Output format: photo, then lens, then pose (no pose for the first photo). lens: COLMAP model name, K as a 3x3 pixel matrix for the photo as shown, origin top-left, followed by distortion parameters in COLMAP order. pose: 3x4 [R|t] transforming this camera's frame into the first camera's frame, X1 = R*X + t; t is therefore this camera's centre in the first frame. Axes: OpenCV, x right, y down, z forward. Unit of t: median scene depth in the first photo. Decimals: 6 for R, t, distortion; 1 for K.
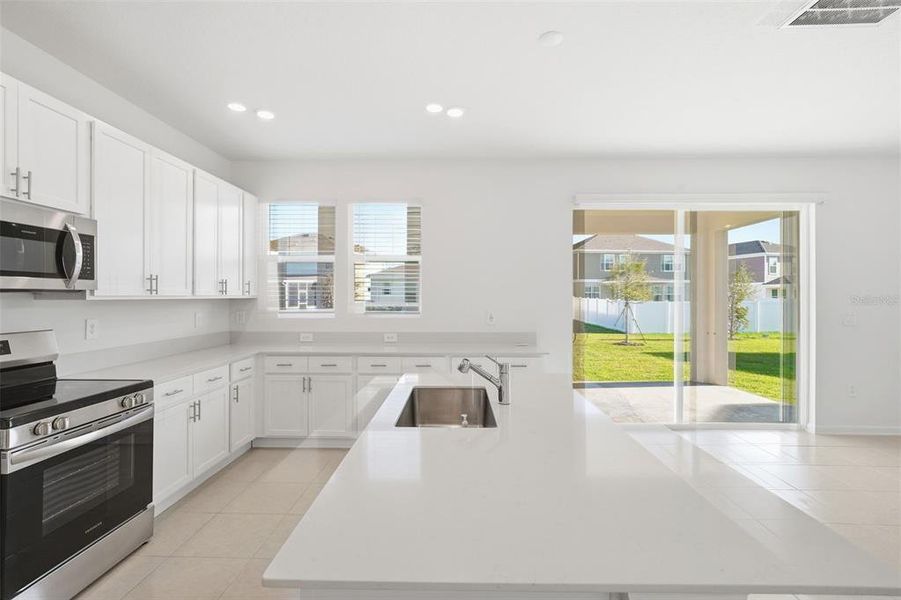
lens RADIAL K [[407.6, 0, 455.6], [0, 407.6, 297.5], [0, 0, 1]] dist [0.002580, 0.001279]
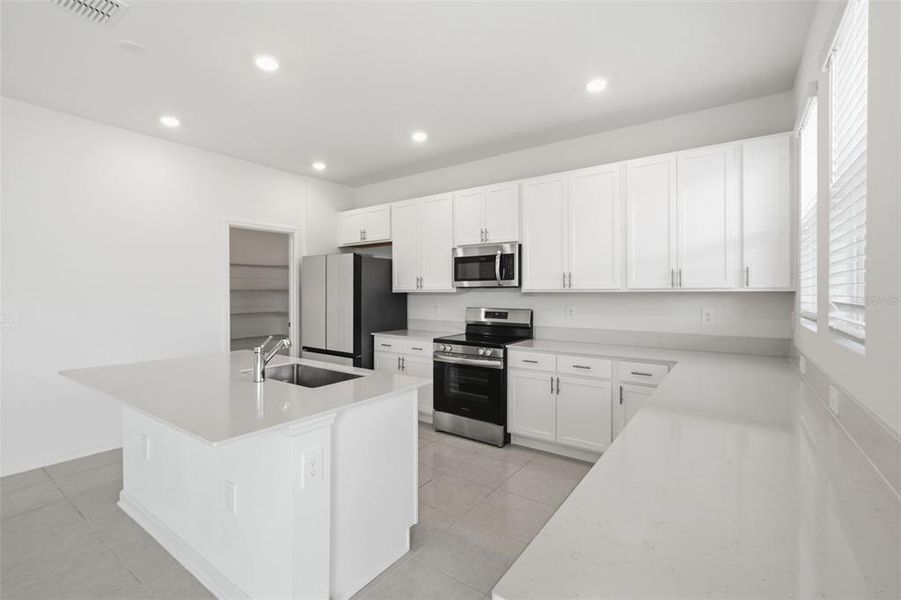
lens RADIAL K [[407.6, 0, 454.6], [0, 407.6, 291.8], [0, 0, 1]] dist [0.002580, 0.001279]
pose [[-0.570387, -0.000268, -0.821376, 0.388237], [0.000289, 1.000000, -0.000526, 0.003470], [0.821376, -0.000537, -0.570387, 1.092516]]
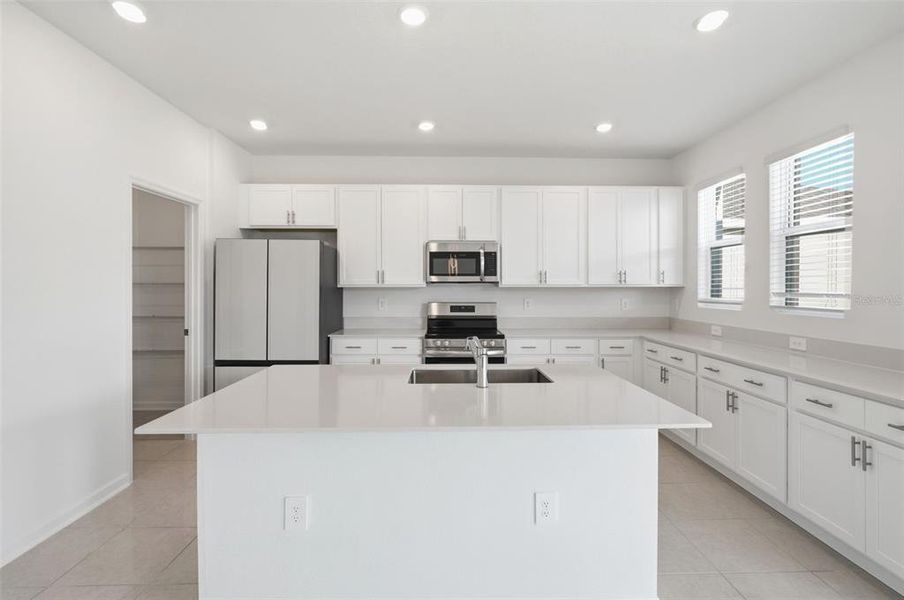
lens RADIAL K [[409.0, 0, 454.4], [0, 409.0, 290.8], [0, 0, 1]] dist [0.002580, 0.001279]
pose [[0.040426, 0.007410, -0.999155, 0.587924], [-0.000568, 0.999973, 0.007393, 0.005913], [0.999182, 0.000268, 0.040430, 0.460250]]
